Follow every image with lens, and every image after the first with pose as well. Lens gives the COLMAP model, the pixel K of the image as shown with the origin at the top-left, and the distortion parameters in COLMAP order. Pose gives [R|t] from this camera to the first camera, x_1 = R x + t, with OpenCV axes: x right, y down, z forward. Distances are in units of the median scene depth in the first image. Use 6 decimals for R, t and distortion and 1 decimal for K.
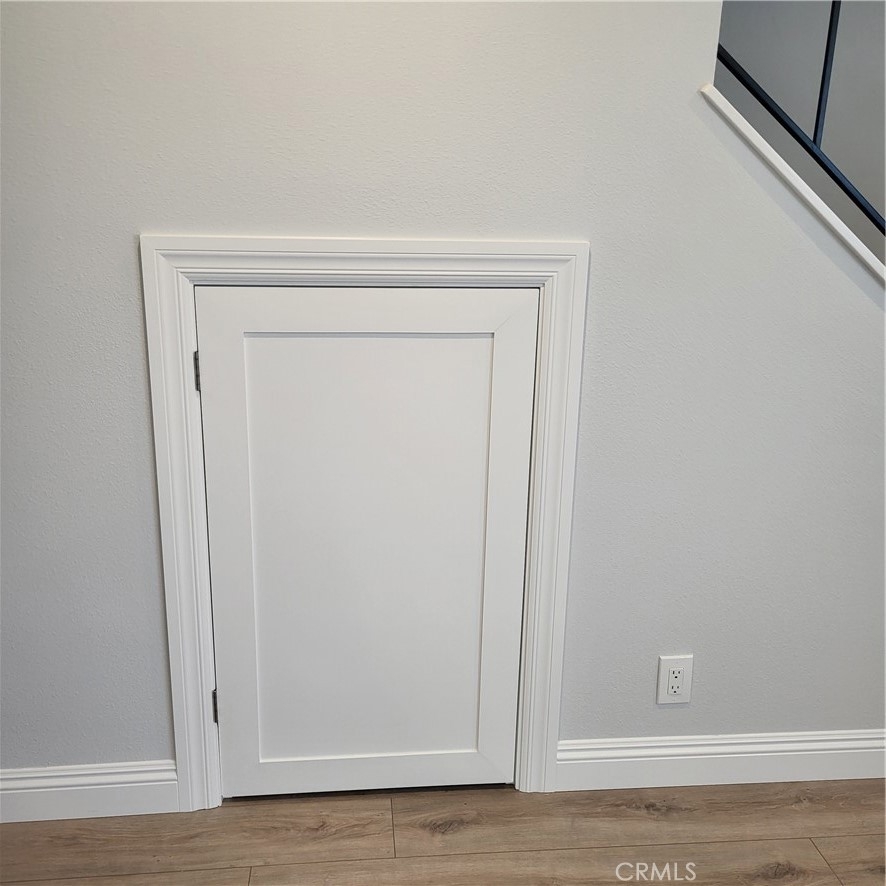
lens RADIAL K [[910.8, 0, 441.6], [0, 910.8, 434.1], [0, 0, 1]] dist [0.038727, 0.000000]
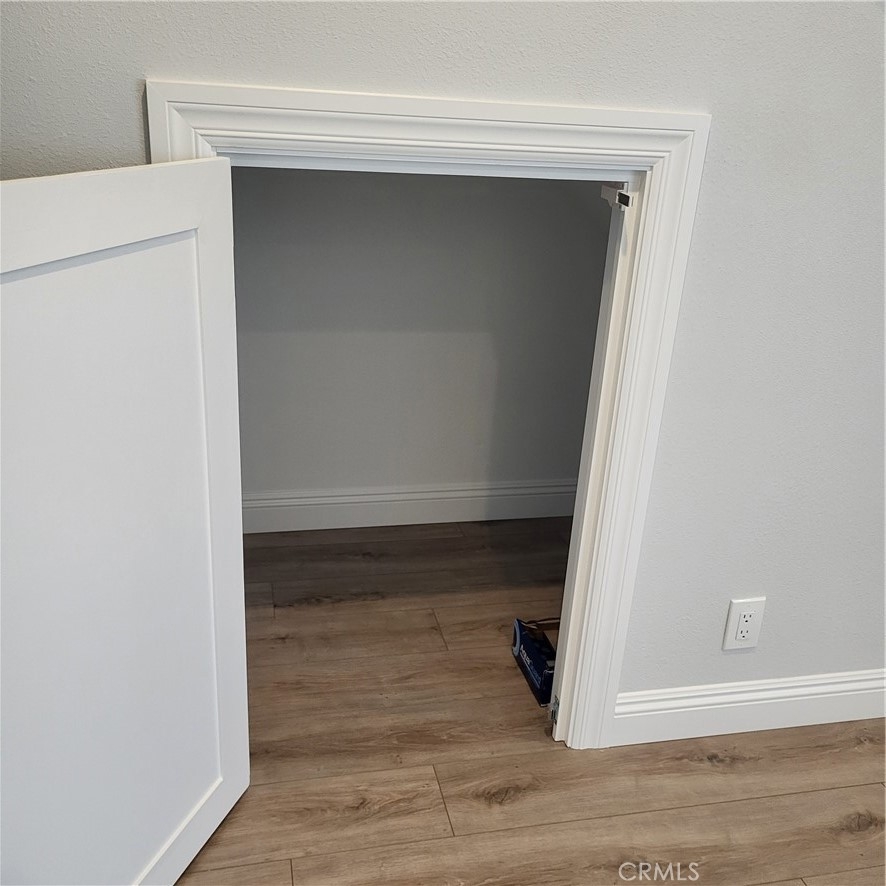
lens RADIAL K [[910.8, 0, 445.1], [0, 910.8, 451.7], [0, 0, 1]] dist [0.038727, 0.000000]
pose [[0.990496, -0.011301, 0.137075, -0.167077], [-0.005327, 0.992719, 0.120332, -0.009129], [-0.137437, -0.119918, 0.983225, 0.174267]]
